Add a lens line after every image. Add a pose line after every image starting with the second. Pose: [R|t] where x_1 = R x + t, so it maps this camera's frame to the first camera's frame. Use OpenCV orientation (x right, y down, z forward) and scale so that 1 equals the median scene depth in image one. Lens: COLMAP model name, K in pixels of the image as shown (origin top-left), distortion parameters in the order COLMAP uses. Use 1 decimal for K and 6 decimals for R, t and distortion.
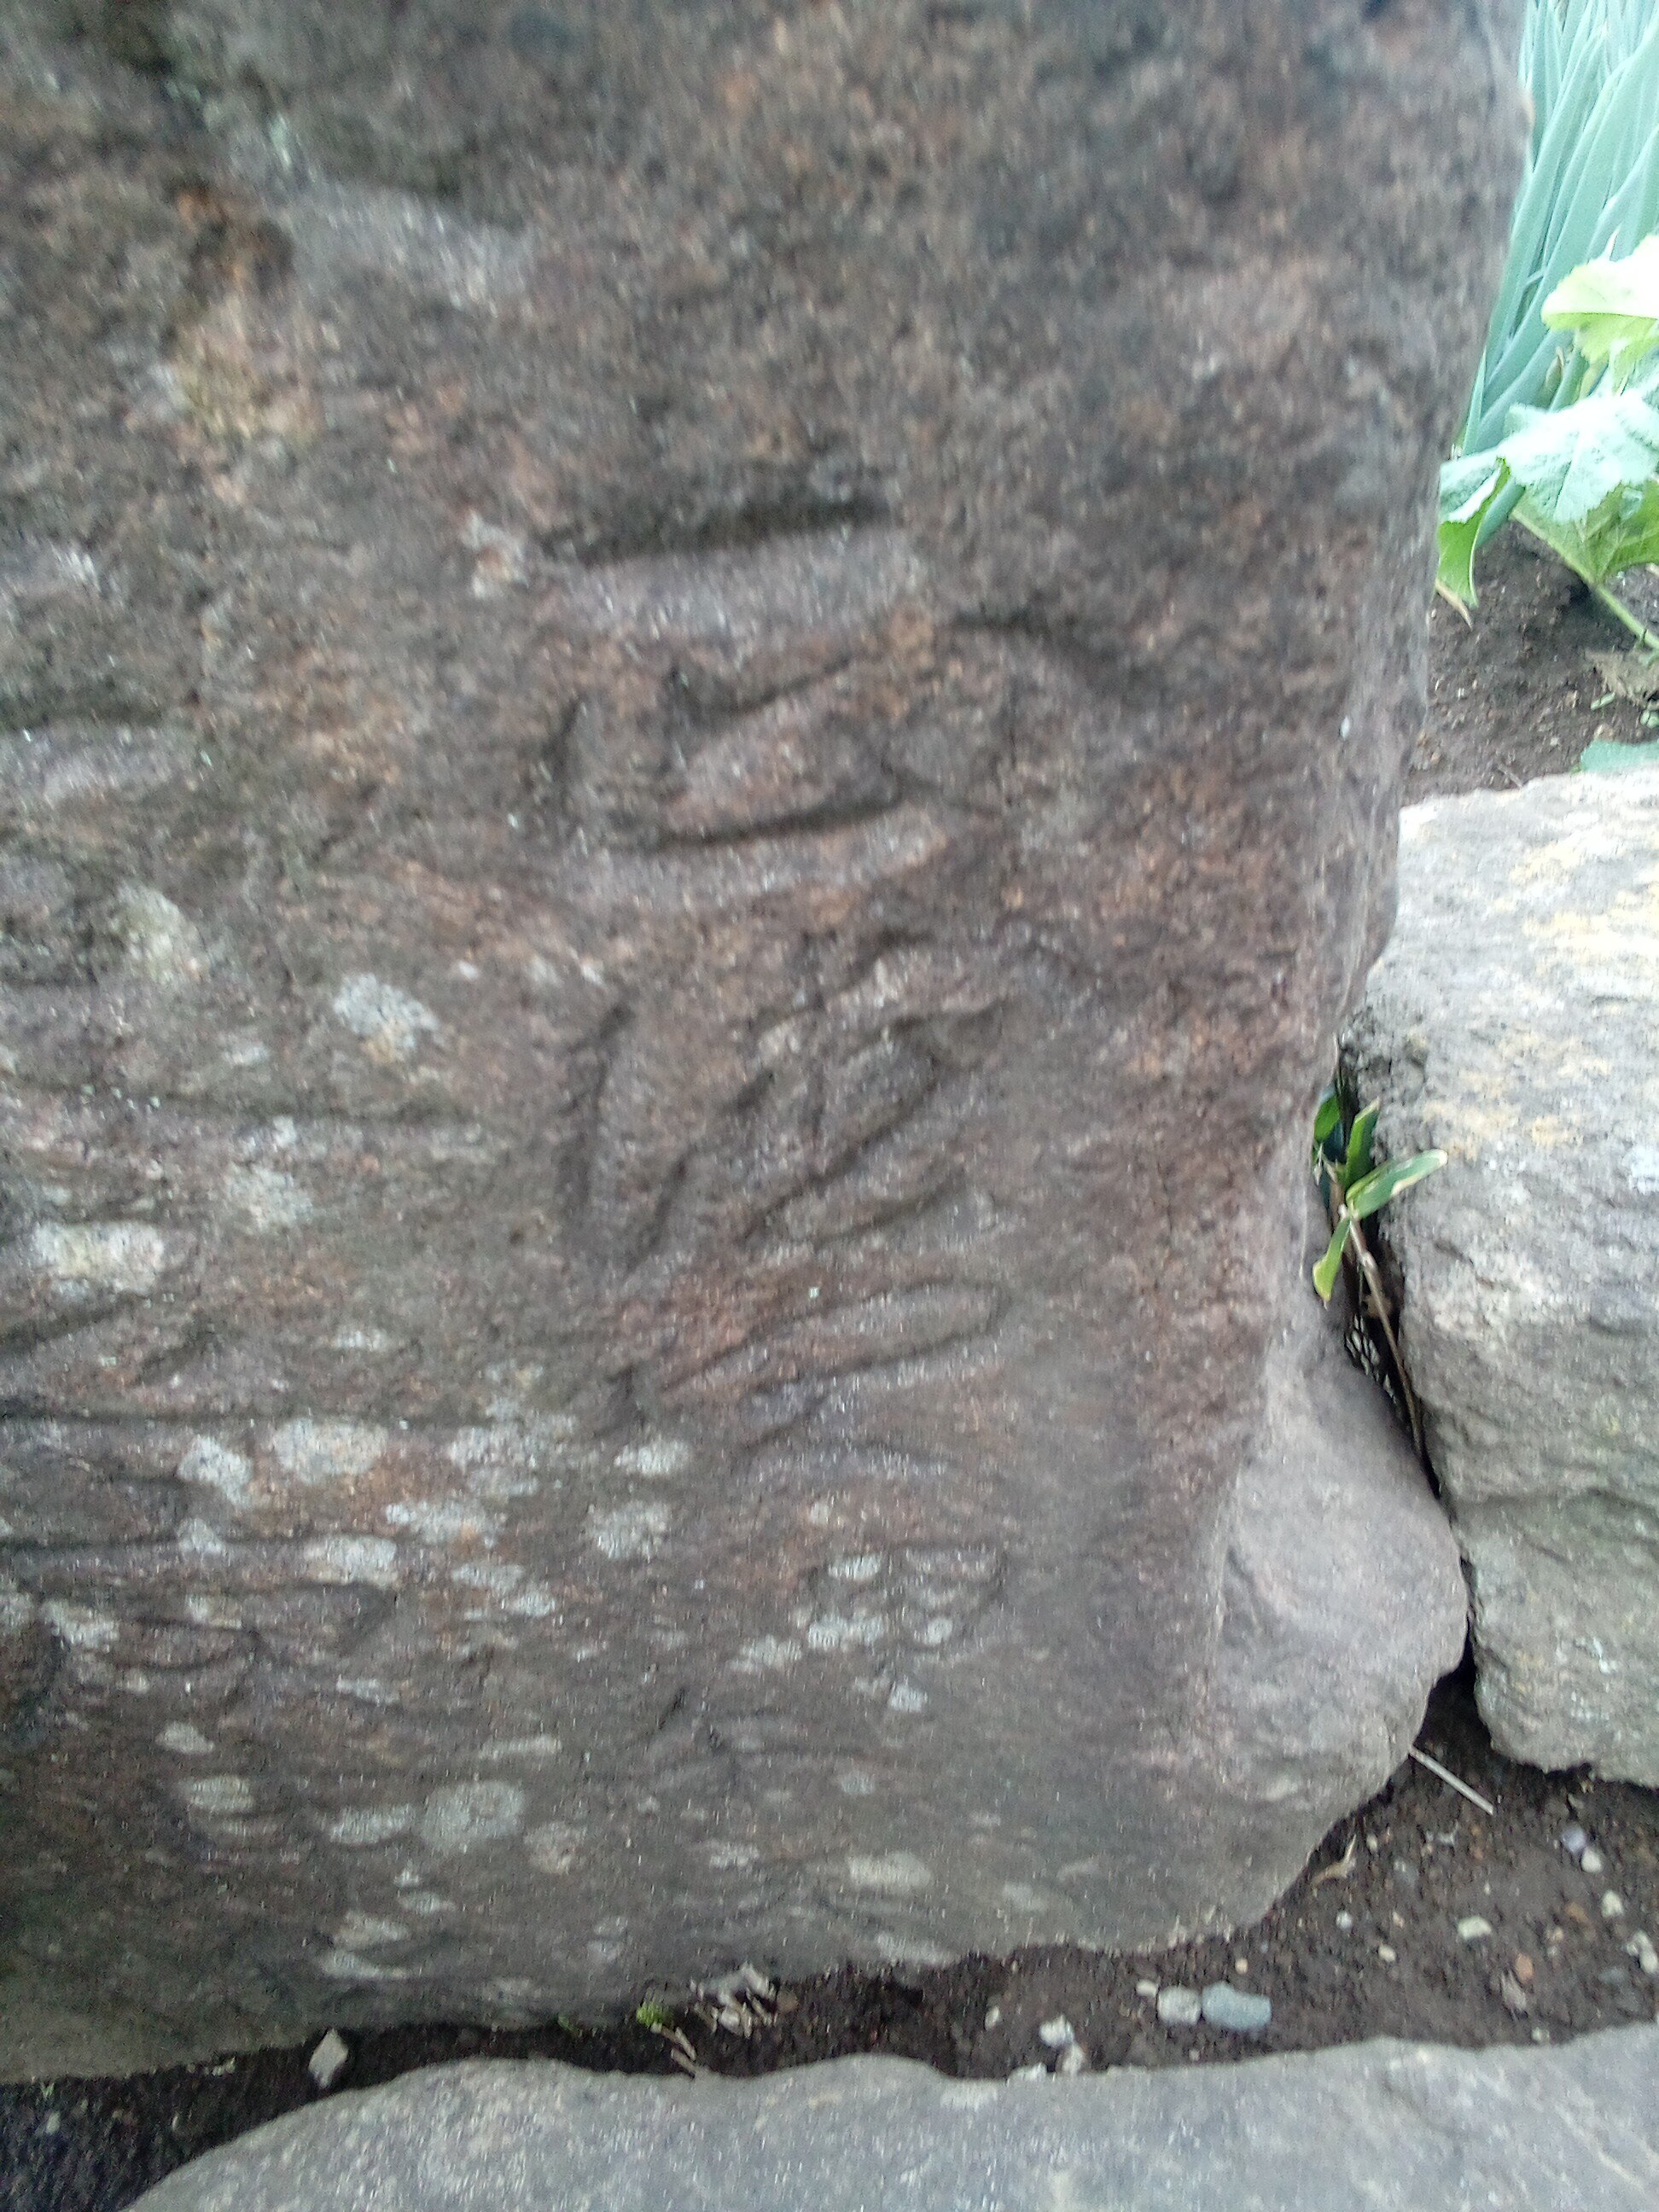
lens RADIAL K [[1837.6, 0, 836.8], [0, 1837.6, 1093.5], [0, 0, 1]] dist [0.071845, -0.141818]
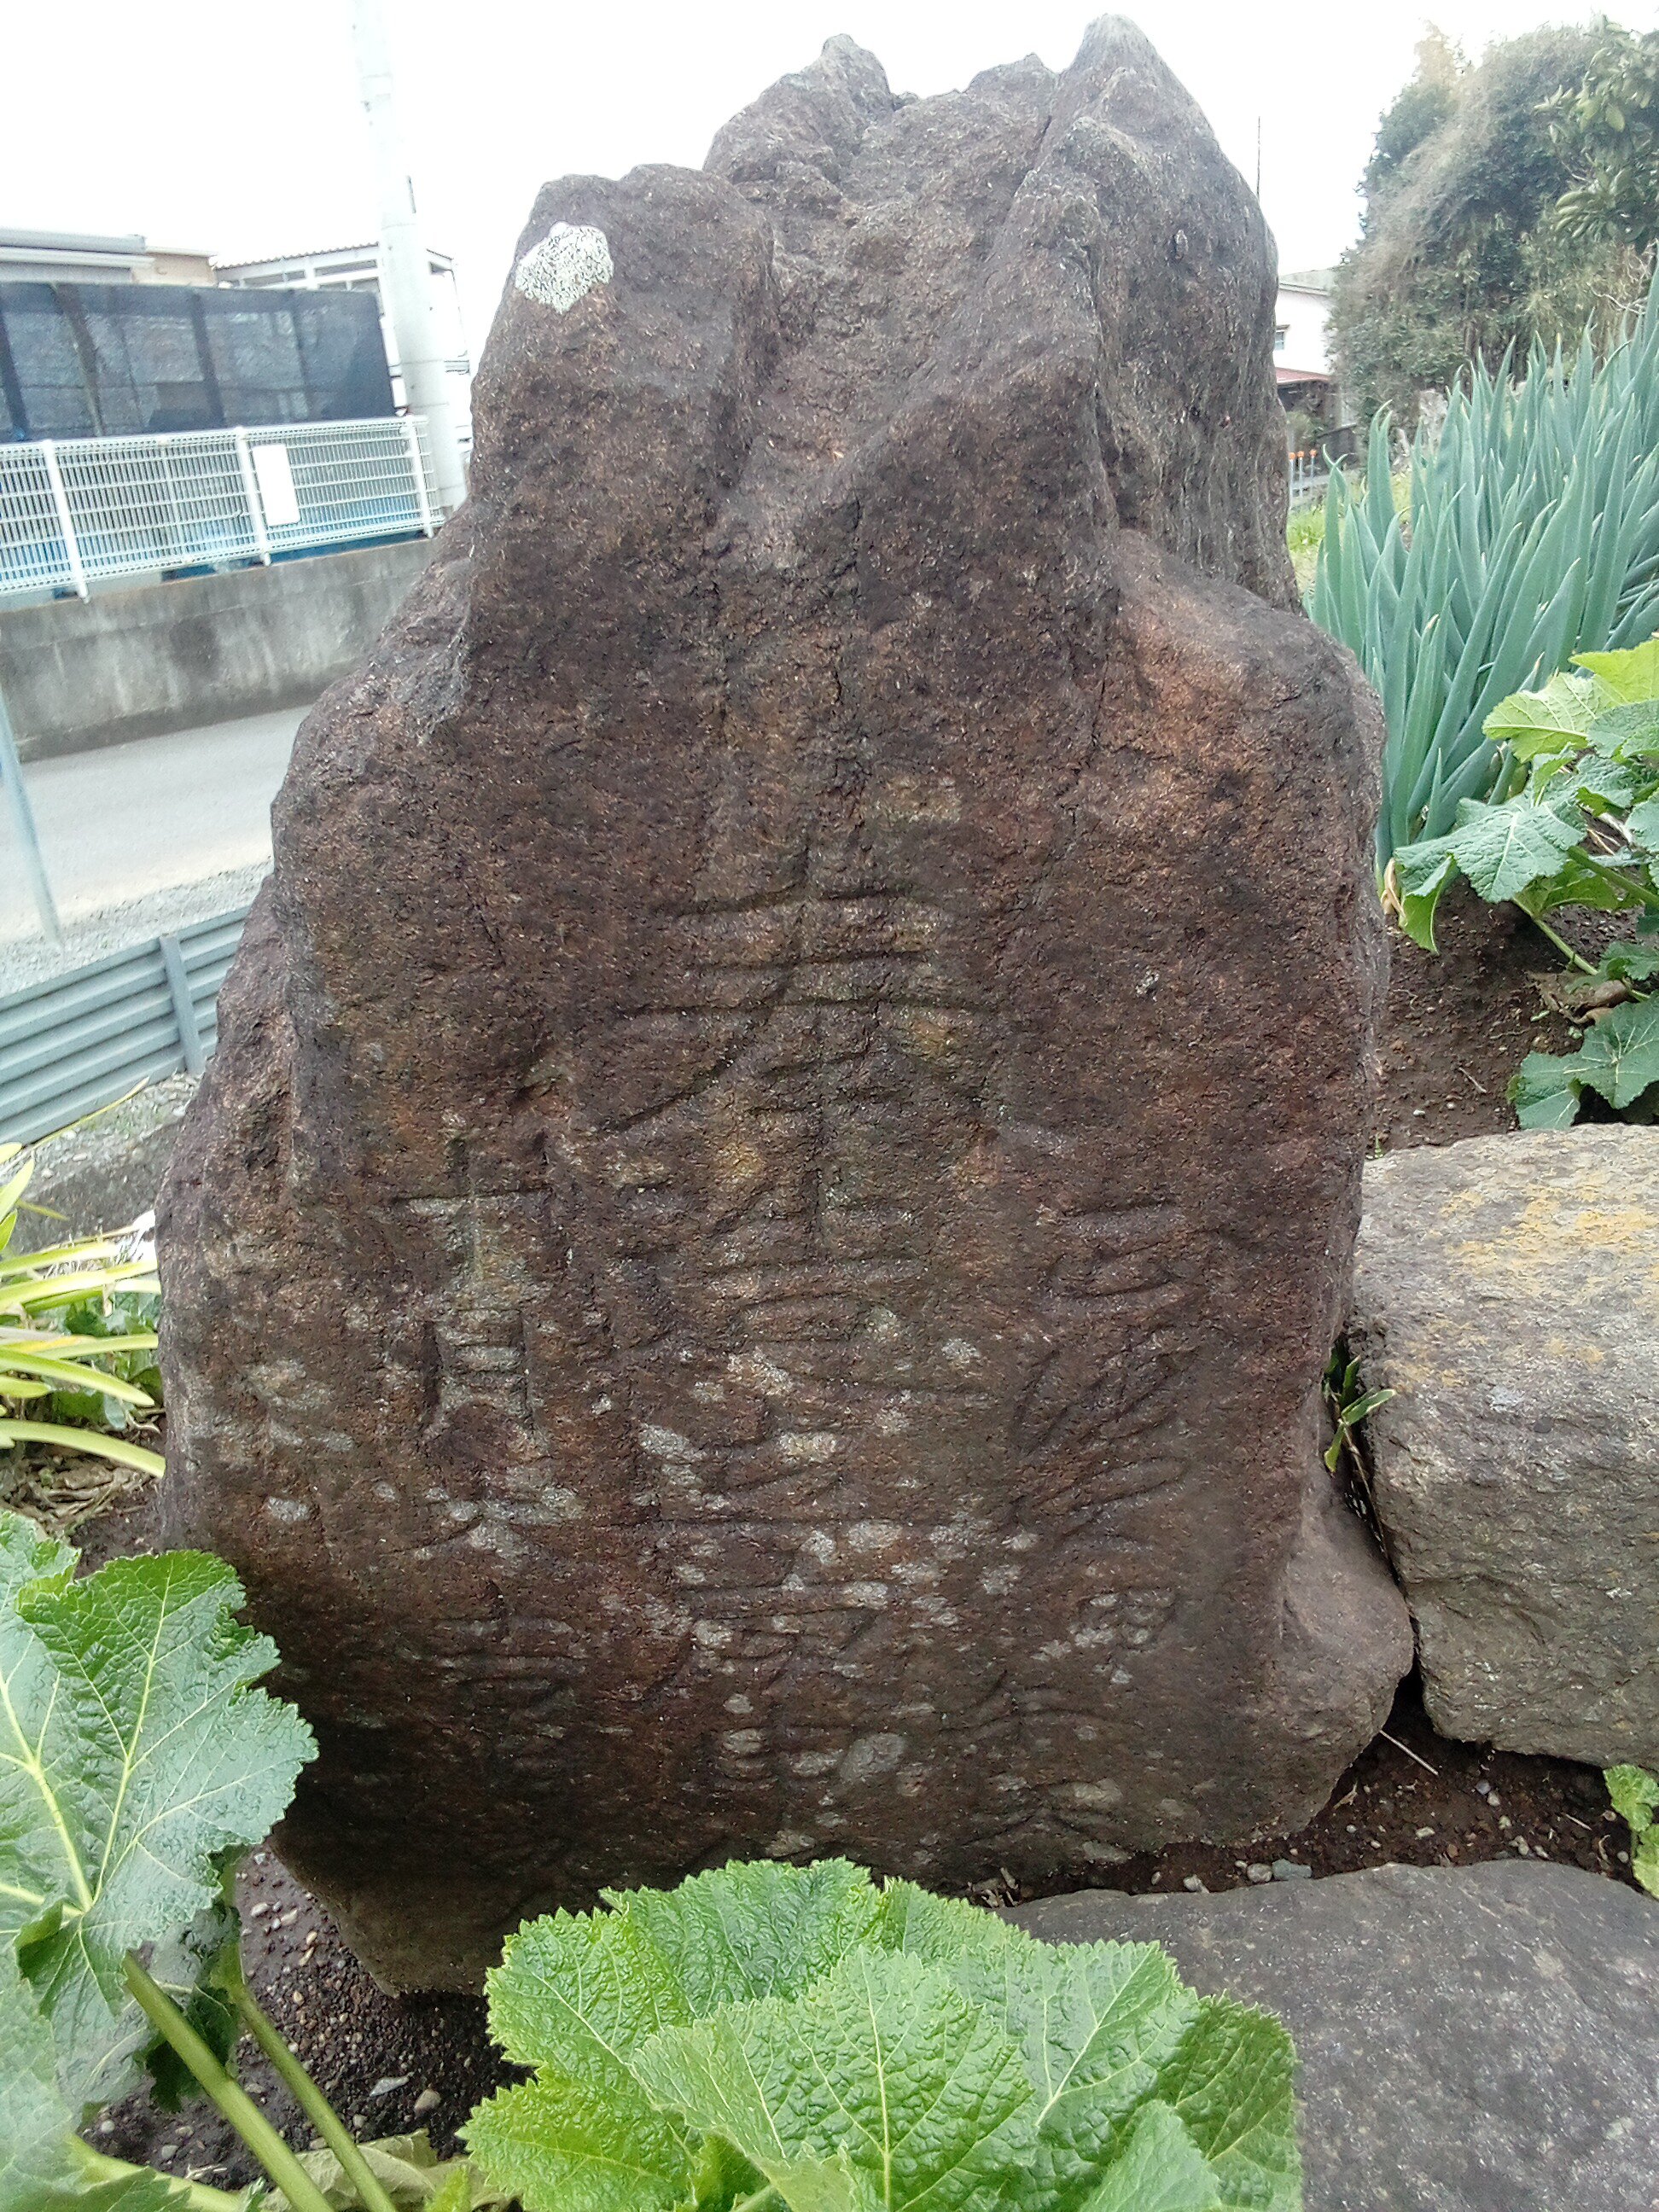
lens RADIAL K [[1939.0, 0, 829.5], [0, 1939.0, 1106.0], [0, 0, 1]] dist [0.096358, -0.261431]
pose [[0.999992, -0.002679, 0.002939, -0.262653], [0.002923, 0.996229, -0.086716, -0.091125], [-0.002695, 0.086724, 0.996229, -1.058417]]
